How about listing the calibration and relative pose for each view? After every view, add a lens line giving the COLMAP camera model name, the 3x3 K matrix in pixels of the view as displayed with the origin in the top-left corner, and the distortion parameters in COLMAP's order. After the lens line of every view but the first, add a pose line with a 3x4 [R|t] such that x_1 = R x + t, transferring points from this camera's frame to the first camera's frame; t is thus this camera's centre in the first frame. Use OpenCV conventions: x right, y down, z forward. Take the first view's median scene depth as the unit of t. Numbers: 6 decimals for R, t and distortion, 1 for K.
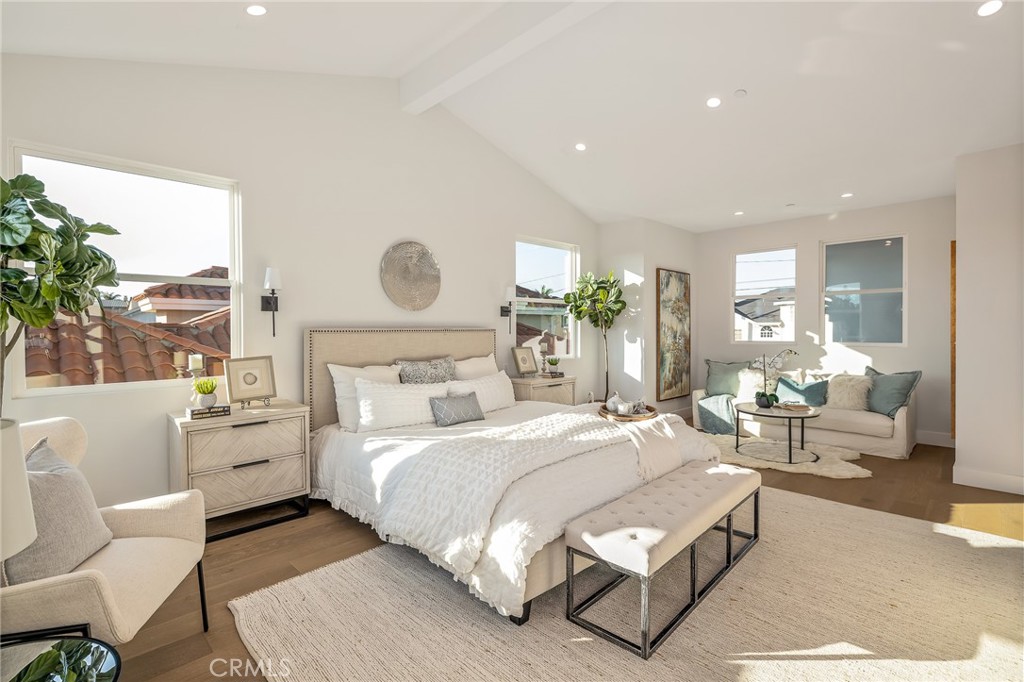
lens RADIAL K [[499.2, 0, 488.1], [0, 499.2, 328.6], [0, 0, 1]] dist [-0.001060, 0.000021]
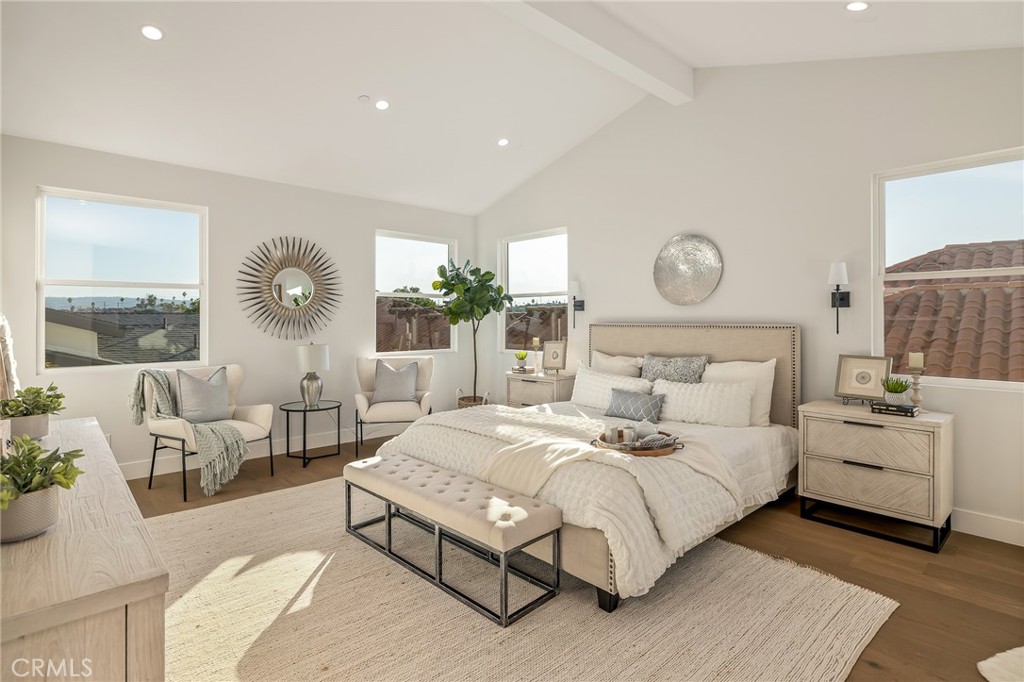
lens RADIAL K [[499.2, 0, 488.1], [0, 499.2, 328.6], [0, 0, 1]] dist [-0.001060, 0.000021]
pose [[-0.060257, 0.023846, -0.997898, 1.039804], [0.001557, 0.999716, 0.023796, -0.018871], [0.998182, -0.000120, -0.060277, 0.848206]]
